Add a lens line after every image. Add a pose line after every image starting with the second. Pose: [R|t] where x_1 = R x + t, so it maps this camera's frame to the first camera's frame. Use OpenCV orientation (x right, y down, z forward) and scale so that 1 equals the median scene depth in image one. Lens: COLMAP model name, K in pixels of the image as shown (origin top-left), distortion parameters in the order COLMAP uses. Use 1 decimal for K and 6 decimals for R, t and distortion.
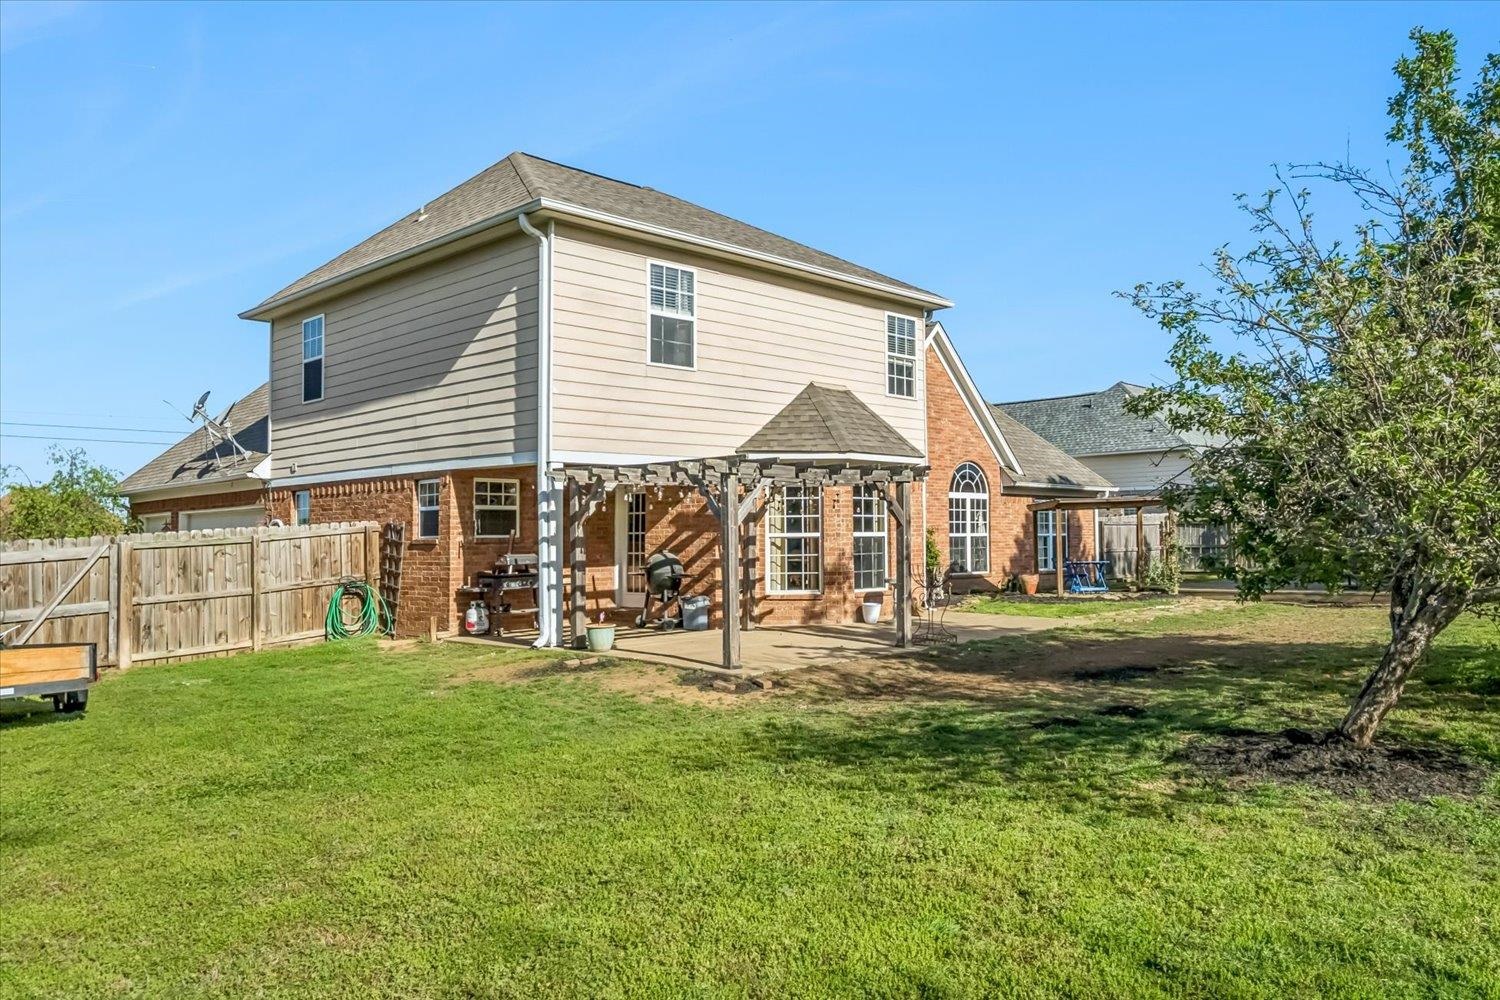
lens RADIAL K [[1267.8, 0, 750.0], [0, 1267.8, 500.0], [0, 0, 1]] dist [-0.001354, -0.001188]
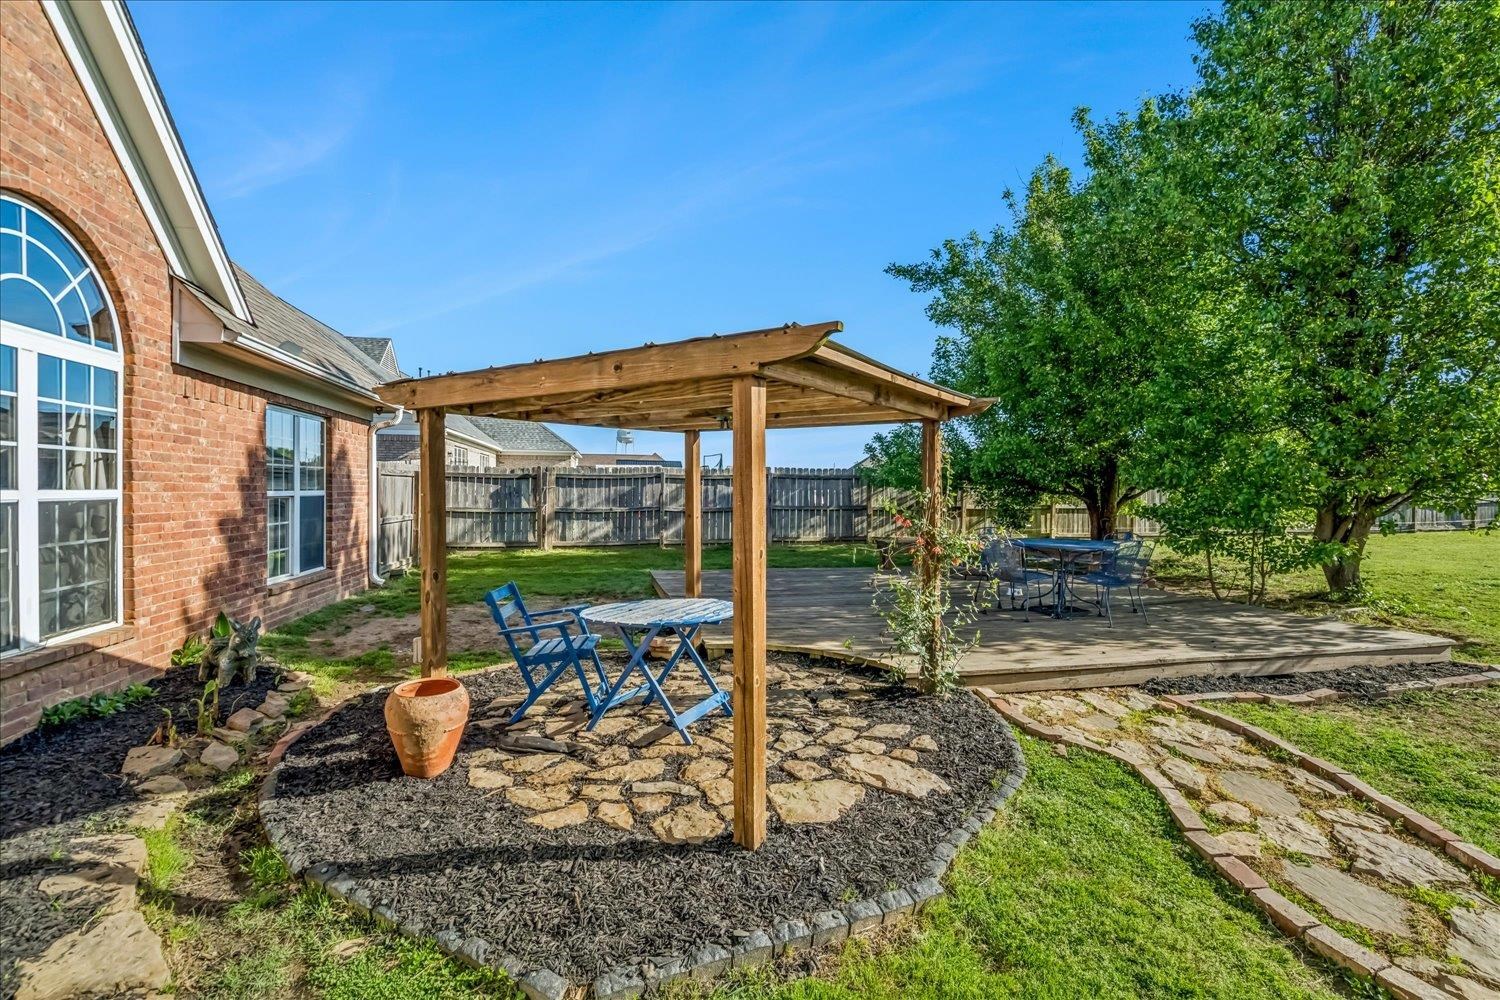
lens RADIAL K [[684.5, 0, 750.0], [0, 684.5, 500.0], [0, 0, 1]] dist [-0.006083, -0.000621]
pose [[0.546919, -0.003607, 0.837178, 0.137966], [-0.029902, 0.999268, 0.023840, 0.020717], [-0.836651, -0.038072, 0.546411, 0.805986]]
